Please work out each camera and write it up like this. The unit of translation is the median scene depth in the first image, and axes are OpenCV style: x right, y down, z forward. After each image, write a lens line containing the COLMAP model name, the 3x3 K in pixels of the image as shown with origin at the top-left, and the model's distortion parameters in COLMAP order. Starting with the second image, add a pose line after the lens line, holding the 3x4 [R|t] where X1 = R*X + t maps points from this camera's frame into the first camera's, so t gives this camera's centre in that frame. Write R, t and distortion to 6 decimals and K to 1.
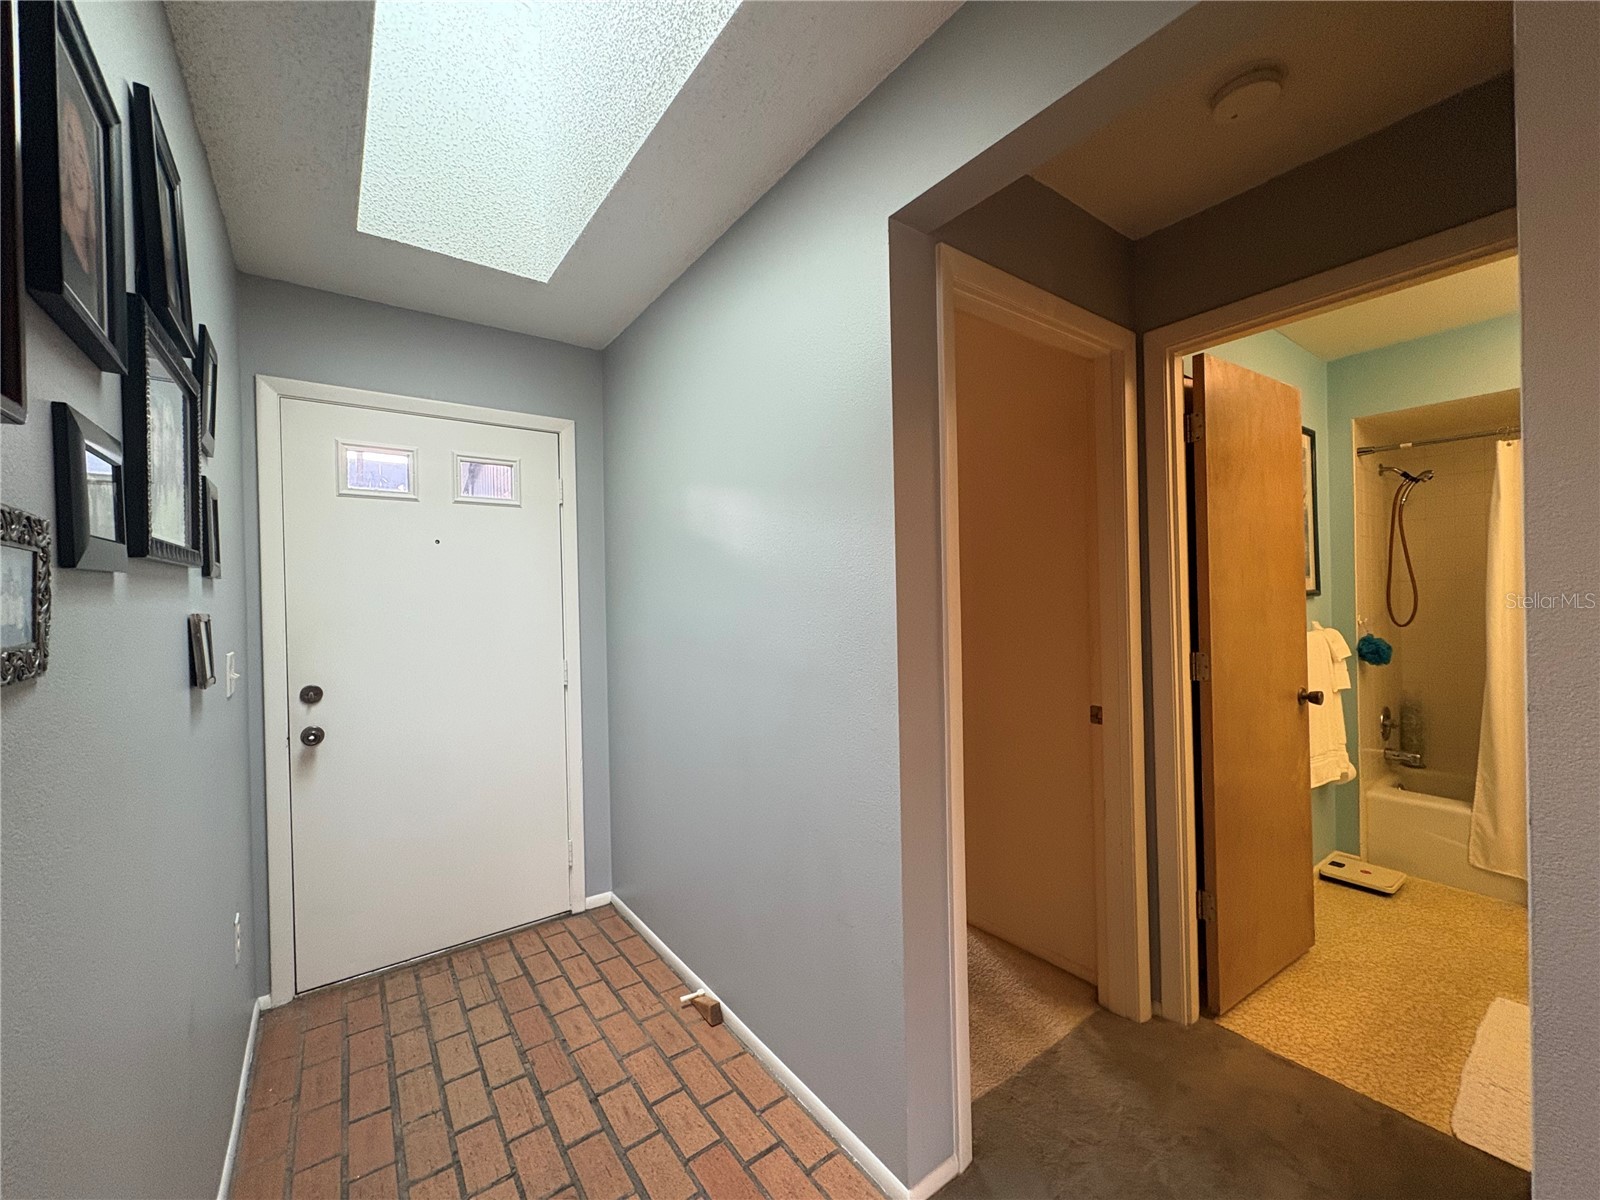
lens RADIAL K [[643.0, 0, 805.0], [0, 643.0, 601.4], [0, 0, 1]] dist [0.002391, -0.000624]
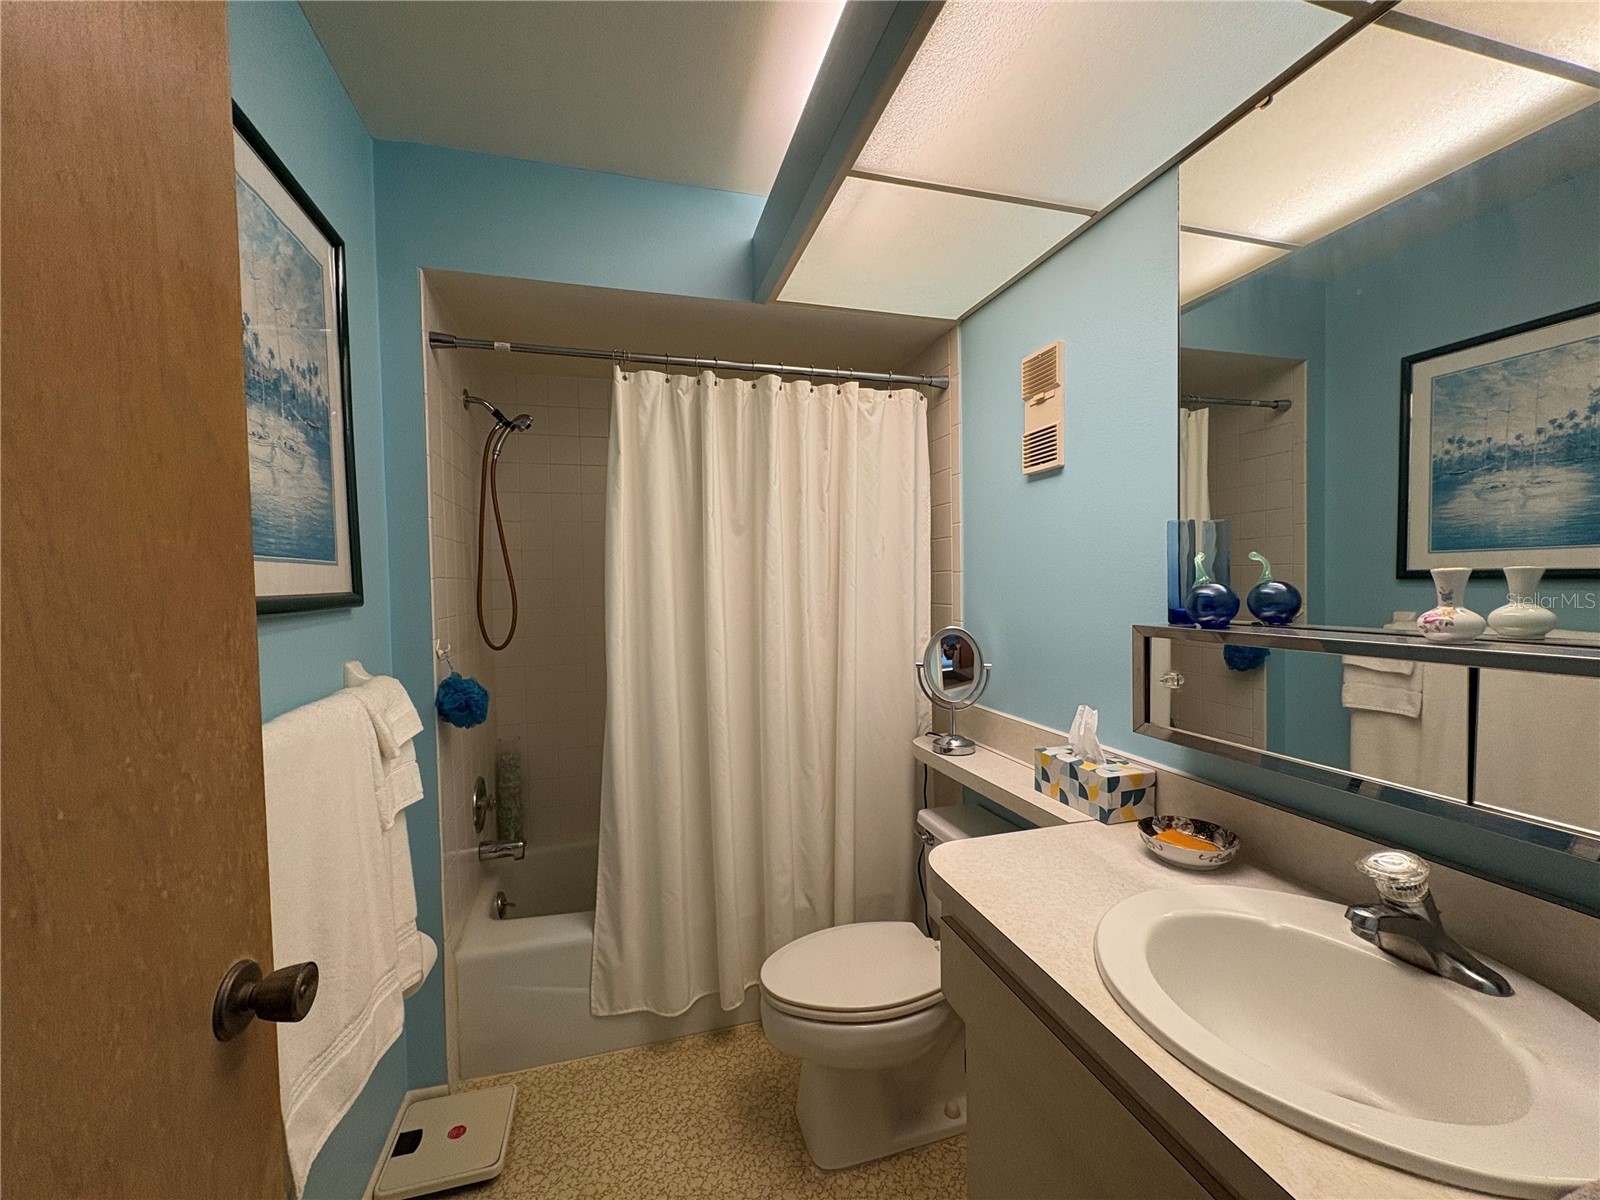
lens RADIAL K [[643.0, 0, 799.3], [0, 643.0, 601.9], [0, 0, 1]] dist [0.002391, -0.000624]
pose [[0.353450, -0.012495, 0.935370, 0.463499], [0.013899, 0.999871, 0.008105, -0.011017], [-0.935350, 0.010136, 0.353577, 0.525483]]
